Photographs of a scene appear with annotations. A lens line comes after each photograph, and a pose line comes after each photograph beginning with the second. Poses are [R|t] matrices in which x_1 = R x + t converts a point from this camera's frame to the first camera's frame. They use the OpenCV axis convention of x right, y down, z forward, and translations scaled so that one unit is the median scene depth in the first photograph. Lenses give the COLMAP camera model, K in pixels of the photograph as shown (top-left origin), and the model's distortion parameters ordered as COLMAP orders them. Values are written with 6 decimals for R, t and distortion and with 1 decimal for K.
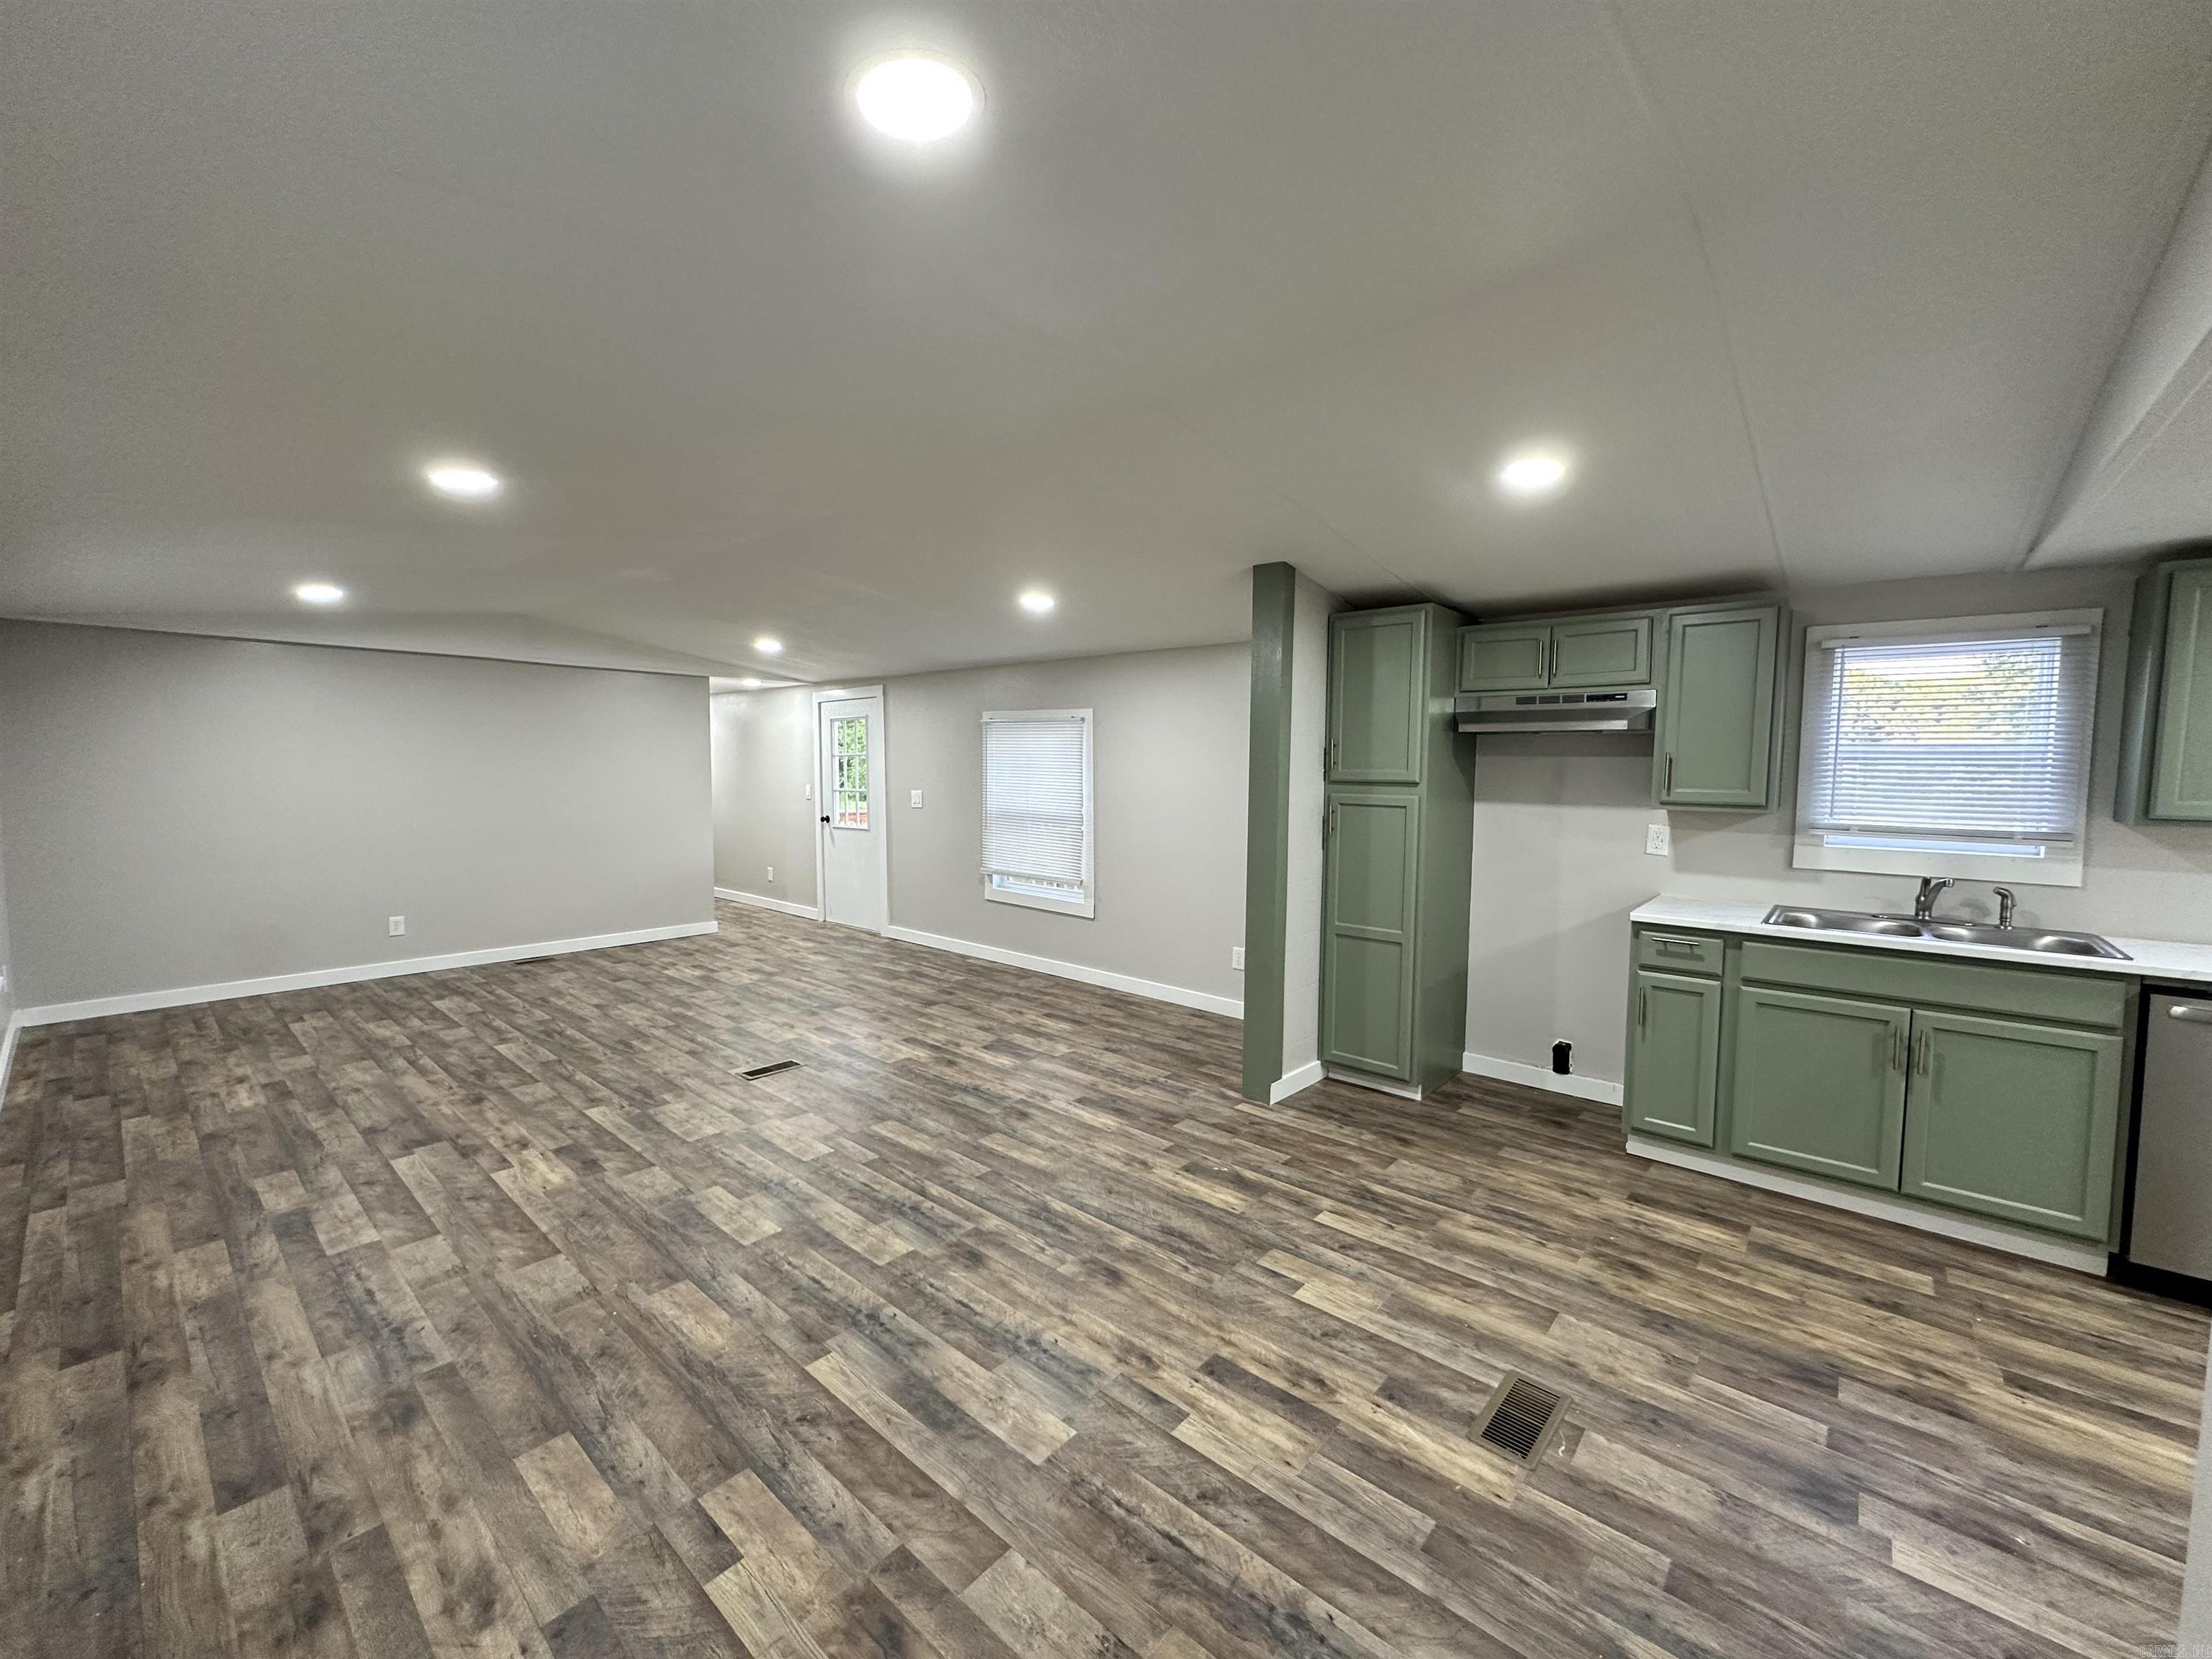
lens RADIAL K [[880.4, 0, 1098.5], [0, 880.4, 825.3], [0, 0, 1]] dist [-0.005846, 0.001729]
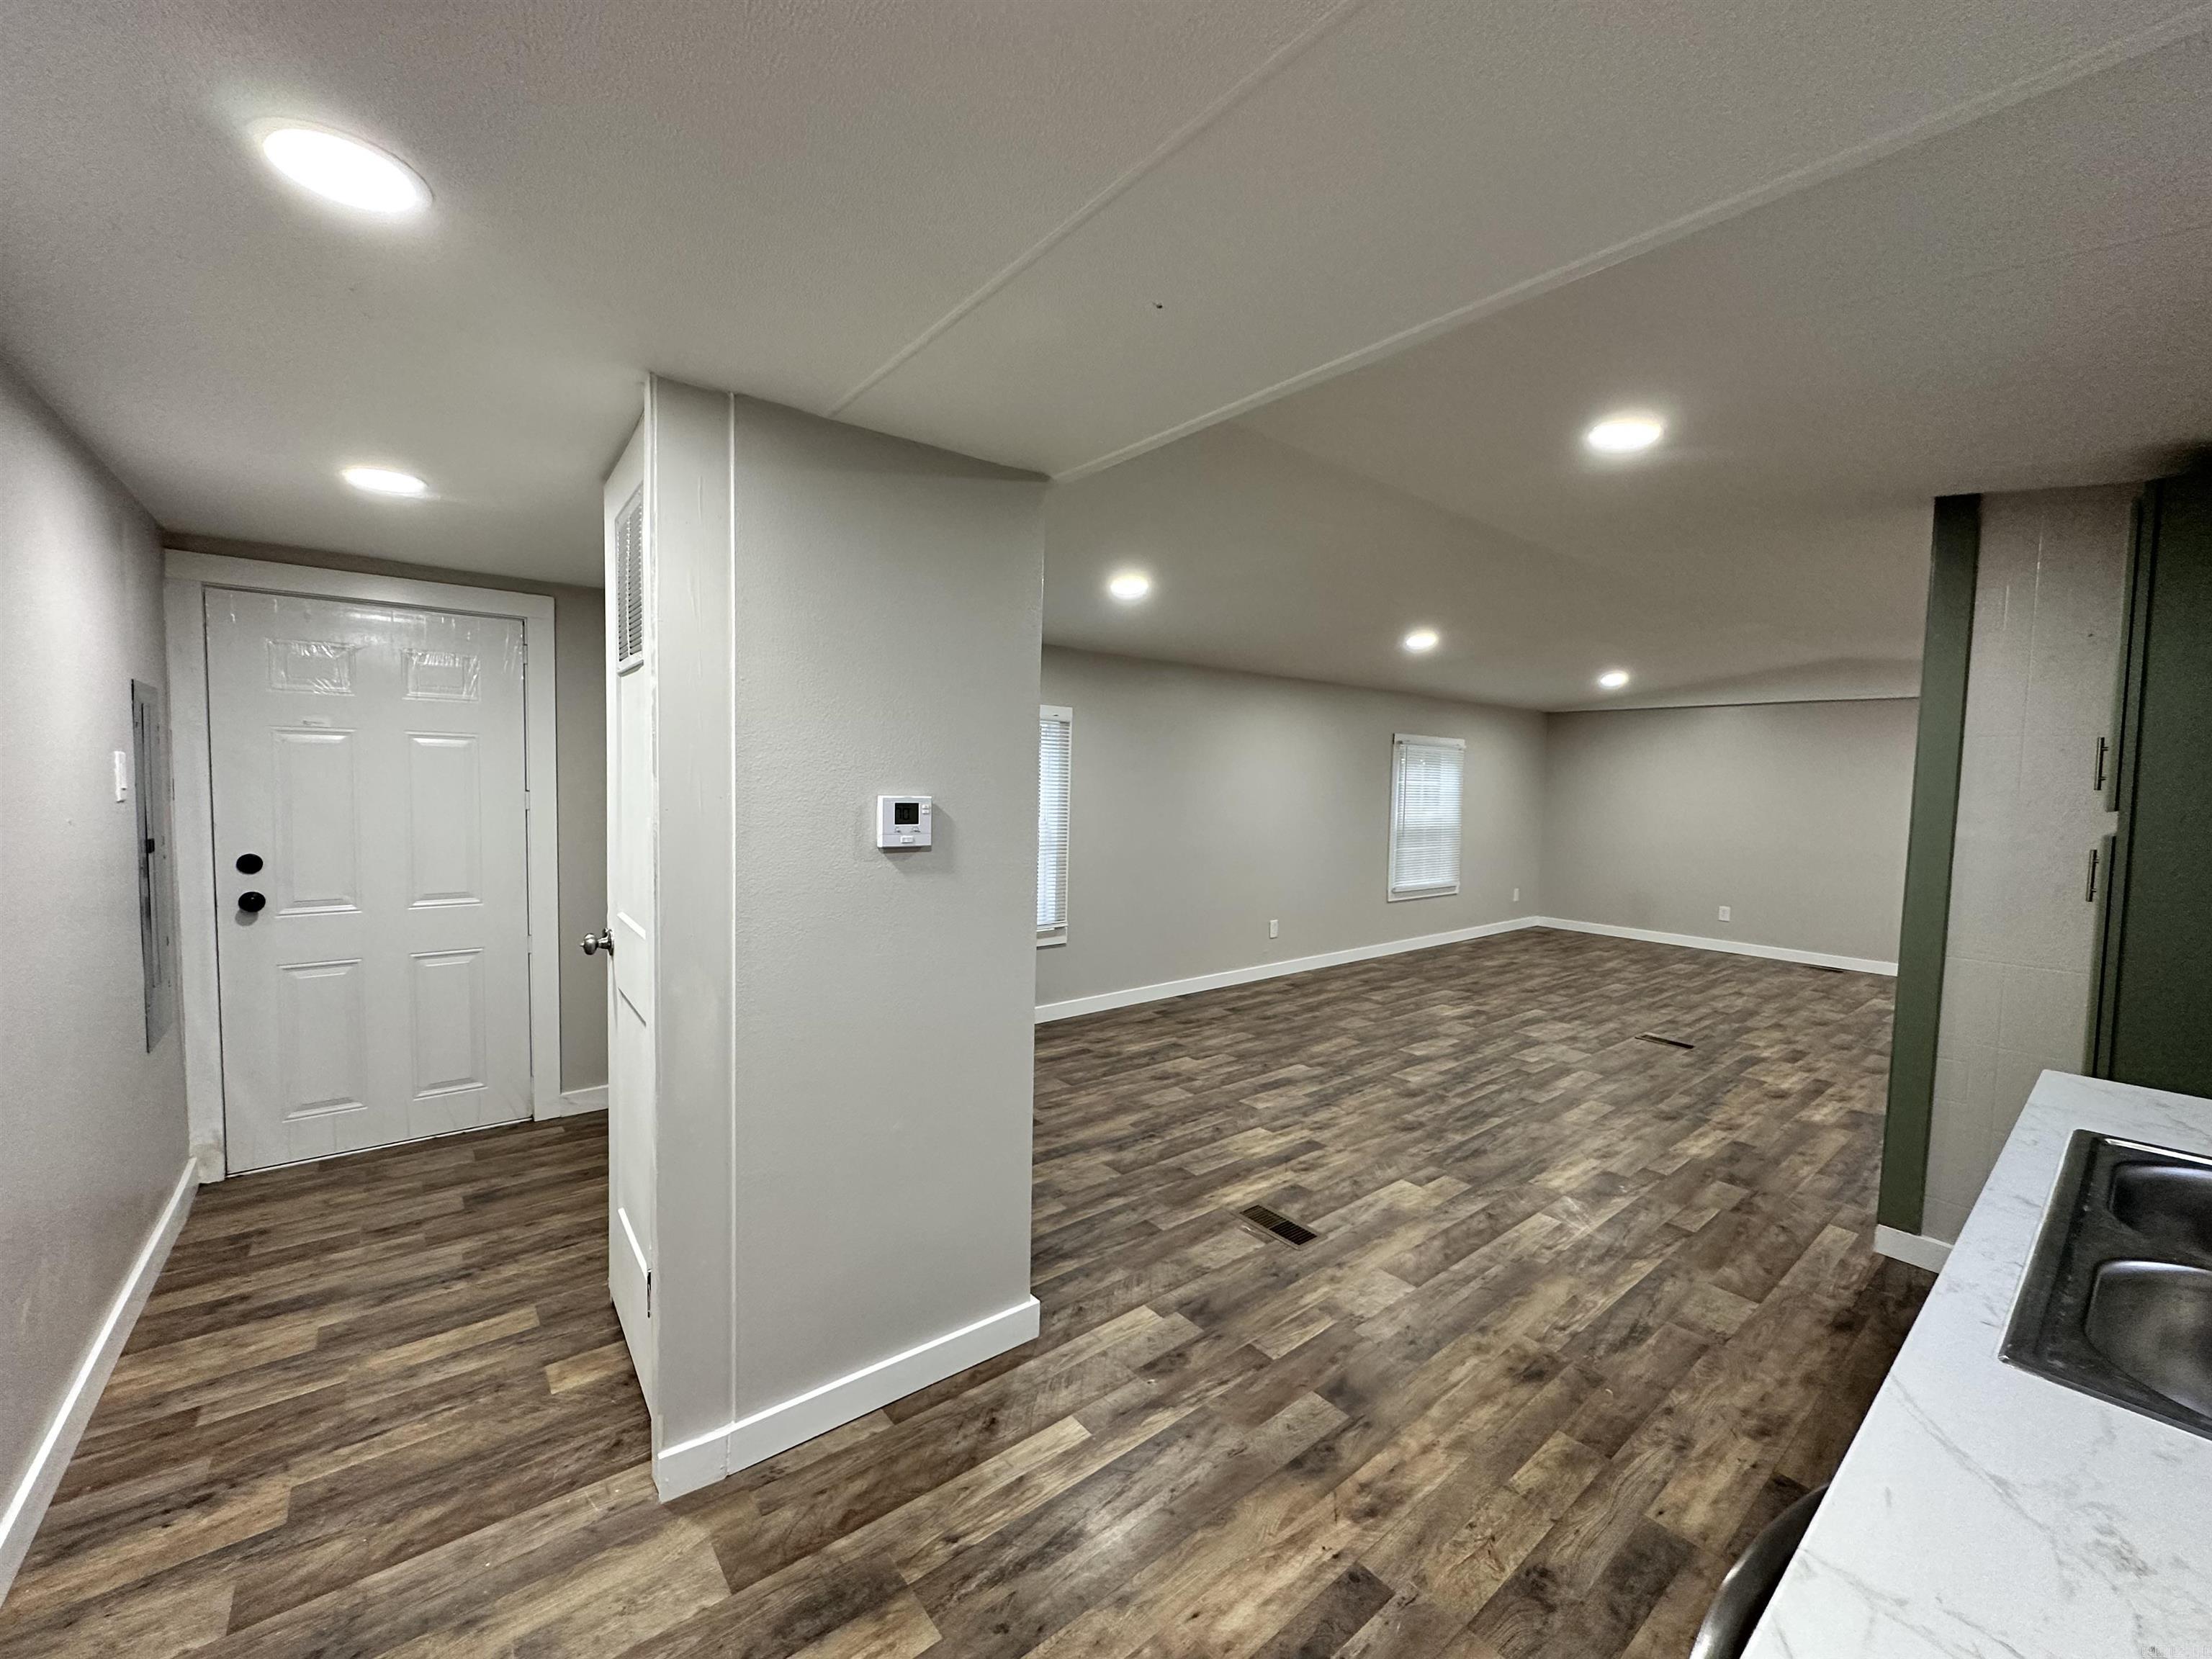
lens RADIAL K [[880.4, 0, 1115.1], [0, 880.4, 818.0], [0, 0, 1]] dist [-0.005846, 0.001729]
pose [[-0.158466, 0.033615, -0.986792, 1.347606], [-0.088814, 0.994884, 0.048153, -0.019850], [0.983362, 0.095272, -0.154669, 0.633637]]
